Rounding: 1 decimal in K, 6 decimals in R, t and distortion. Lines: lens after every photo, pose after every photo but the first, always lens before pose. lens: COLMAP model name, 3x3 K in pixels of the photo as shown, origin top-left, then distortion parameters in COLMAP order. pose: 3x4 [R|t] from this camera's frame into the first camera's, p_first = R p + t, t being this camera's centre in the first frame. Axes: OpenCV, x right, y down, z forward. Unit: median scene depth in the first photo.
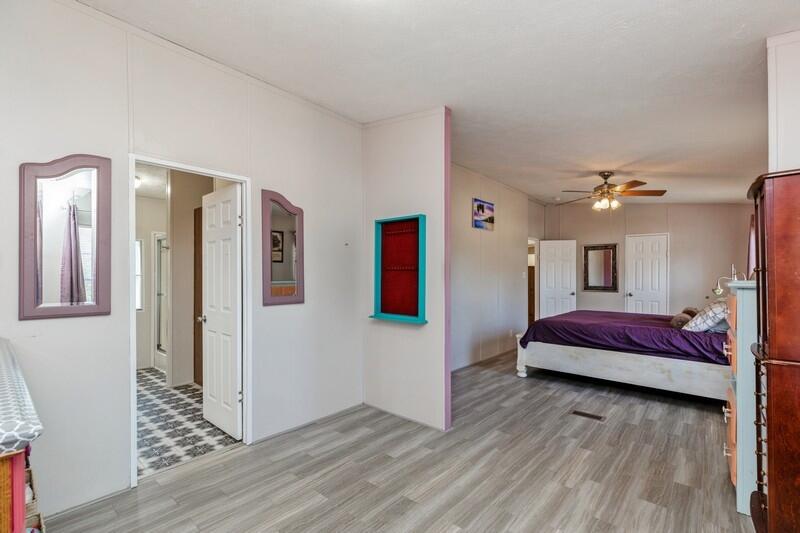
lens RADIAL K [[360.4, 0, 404.2], [0, 360.4, 276.1], [0, 0, 1]] dist [0.009597, -0.003110]
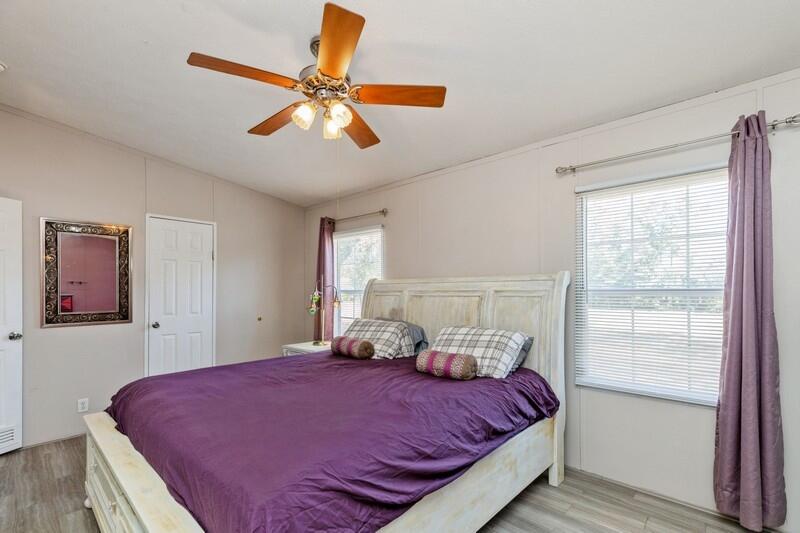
lens RADIAL K [[360.4, 0, 404.3], [0, 360.4, 291.6], [0, 0, 1]] dist [0.009597, -0.003110]
pose [[0.031923, -0.003753, 0.999483, 0.186619], [0.003829, 0.999986, 0.003633, 0.001267], [-0.999483, 0.003711, 0.031937, 1.216123]]
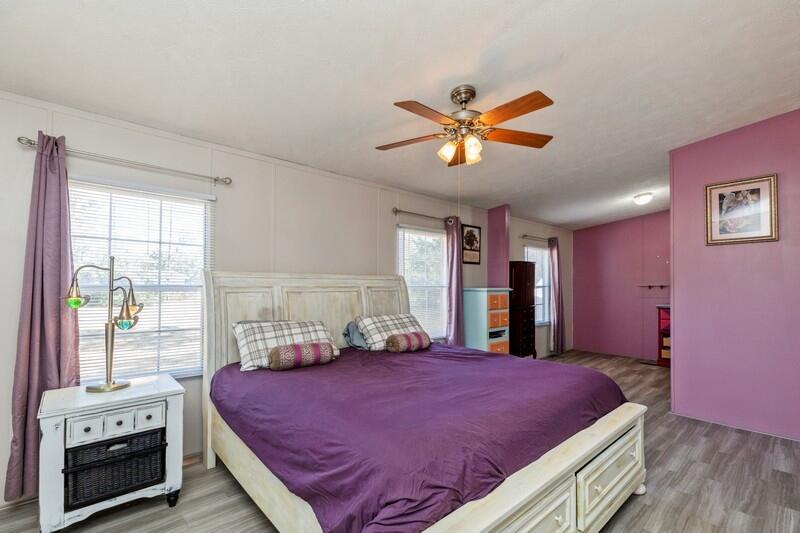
lens RADIAL K [[360.4, 0, 400.9], [0, 360.4, 282.7], [0, 0, 1]] dist [0.009597, -0.003110]
pose [[-0.992492, -0.005653, 0.122181, 0.795228], [-0.006133, 0.999975, -0.003557, -0.005284], [-0.122158, -0.004280, -0.992501, 2.088855]]
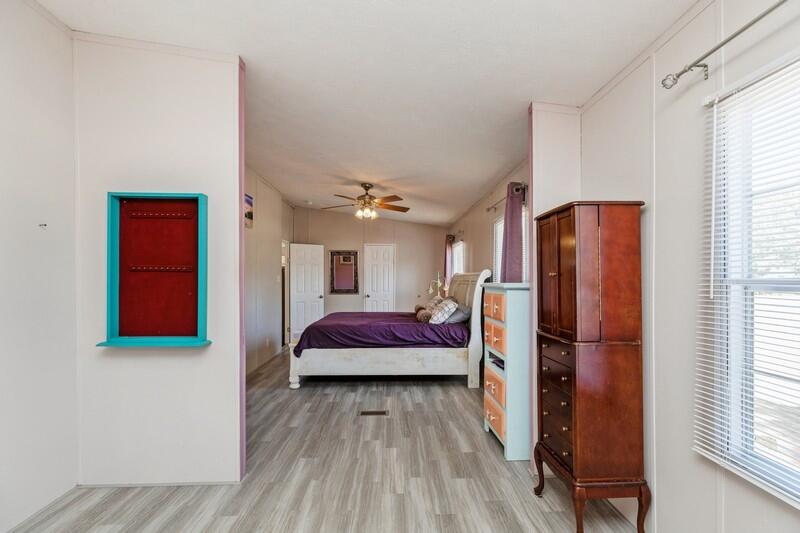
lens RADIAL K [[360.4, 0, 403.5], [0, 360.4, 281.3], [0, 0, 1]] dist [0.009597, -0.003110]
pose [[0.733214, -0.004323, 0.679984, -0.133473], [0.002016, 0.999989, 0.004183, 0.000671], [-0.679995, -0.001697, 0.733215, 0.176966]]
